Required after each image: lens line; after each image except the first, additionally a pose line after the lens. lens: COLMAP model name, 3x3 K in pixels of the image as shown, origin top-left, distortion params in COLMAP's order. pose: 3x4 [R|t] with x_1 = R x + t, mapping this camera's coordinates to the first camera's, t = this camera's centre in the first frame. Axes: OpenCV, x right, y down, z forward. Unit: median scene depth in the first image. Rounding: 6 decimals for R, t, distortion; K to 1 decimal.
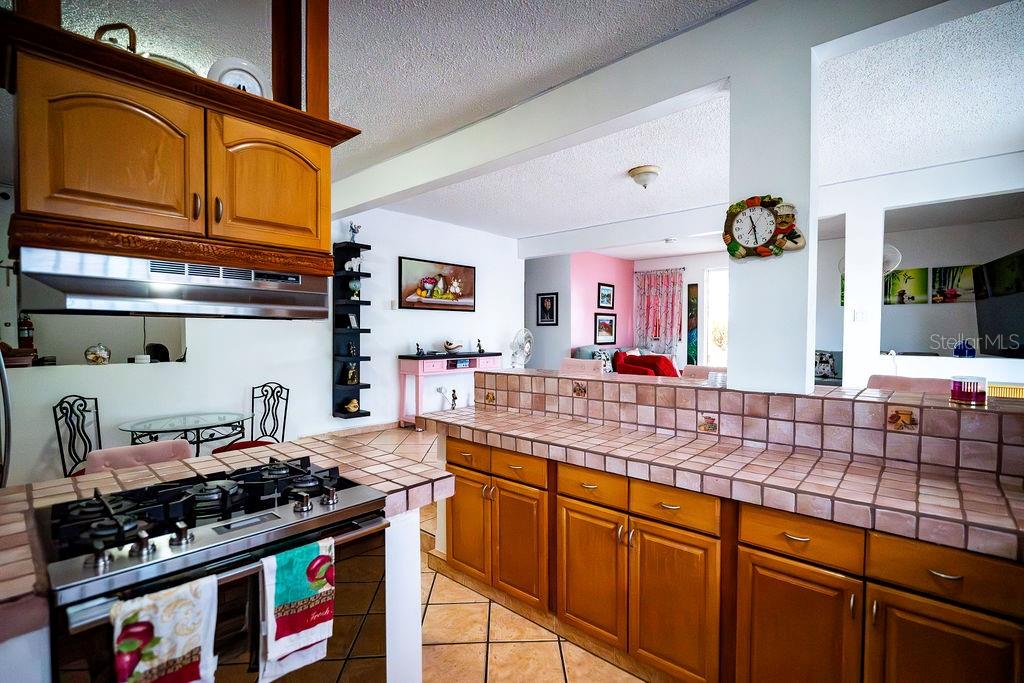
lens RADIAL K [[473.9, 0, 512.0], [0, 473.9, 341.5], [0, 0, 1]] dist [-0.017658, -0.000073]
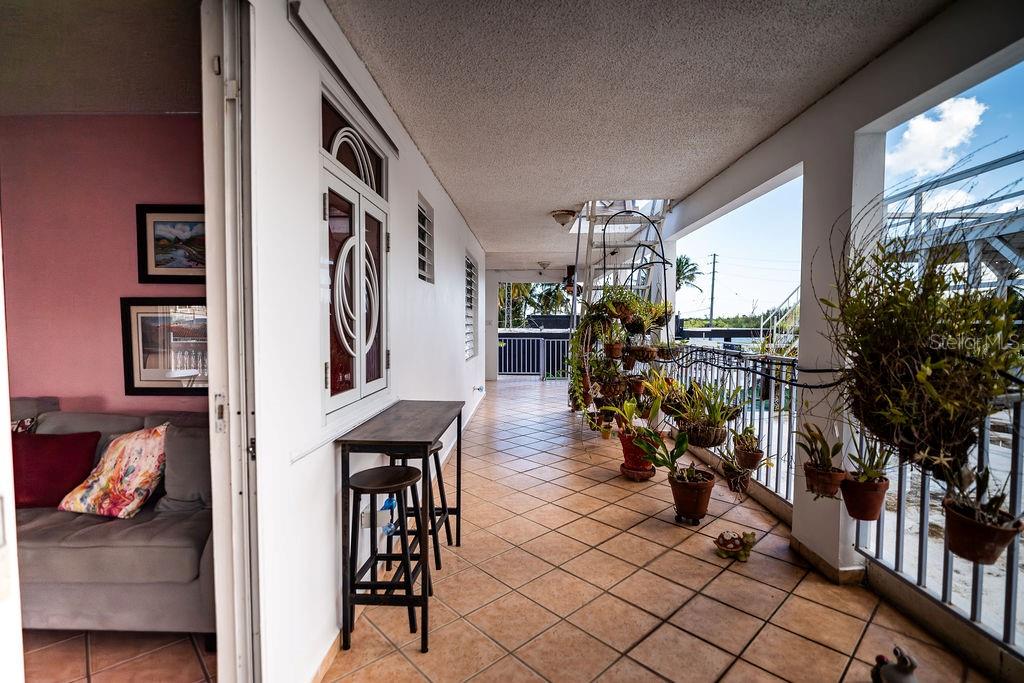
lens RADIAL K [[473.9, 0, 512.0], [0, 473.9, 341.5], [0, 0, 1]] dist [-0.017658, -0.000073]
pose [[0.644672, 0.029576, -0.763887, 0.791585], [-0.016325, 0.999556, 0.024923, -0.056031], [0.764285, -0.003597, 0.644869, 1.305443]]
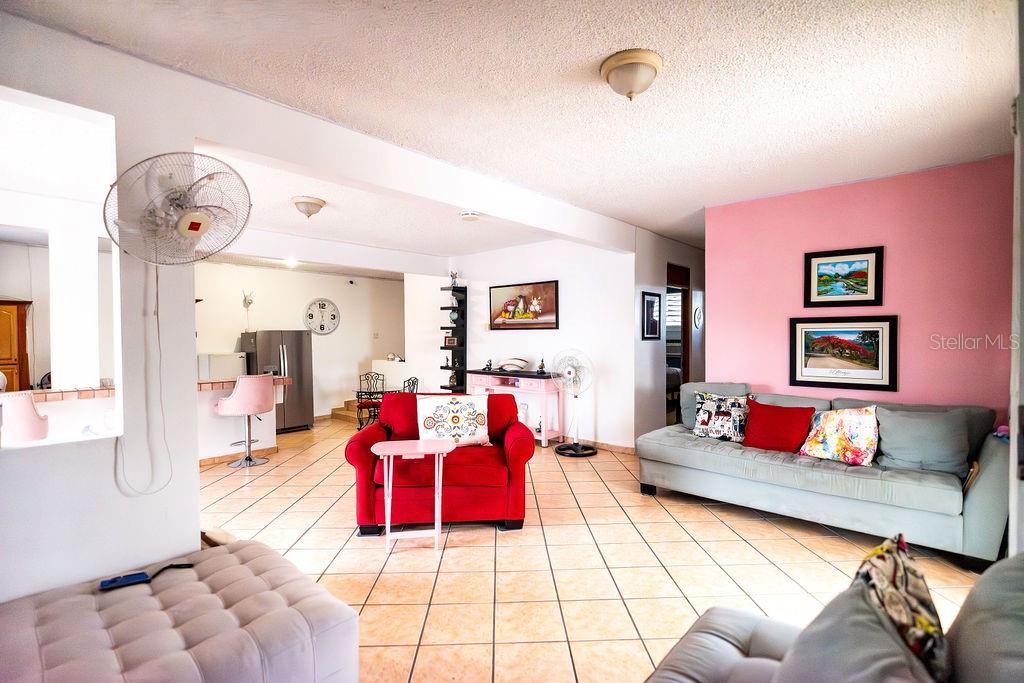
lens RADIAL K [[473.9, 0, 512.0], [0, 473.9, 341.5], [0, 0, 1]] dist [-0.017658, -0.000073]
pose [[-0.004961, 0.012772, -0.999906, 0.860609], [-0.016016, 0.999789, 0.012850, -0.050606], [0.999859, 0.016078, -0.004756, 0.942821]]
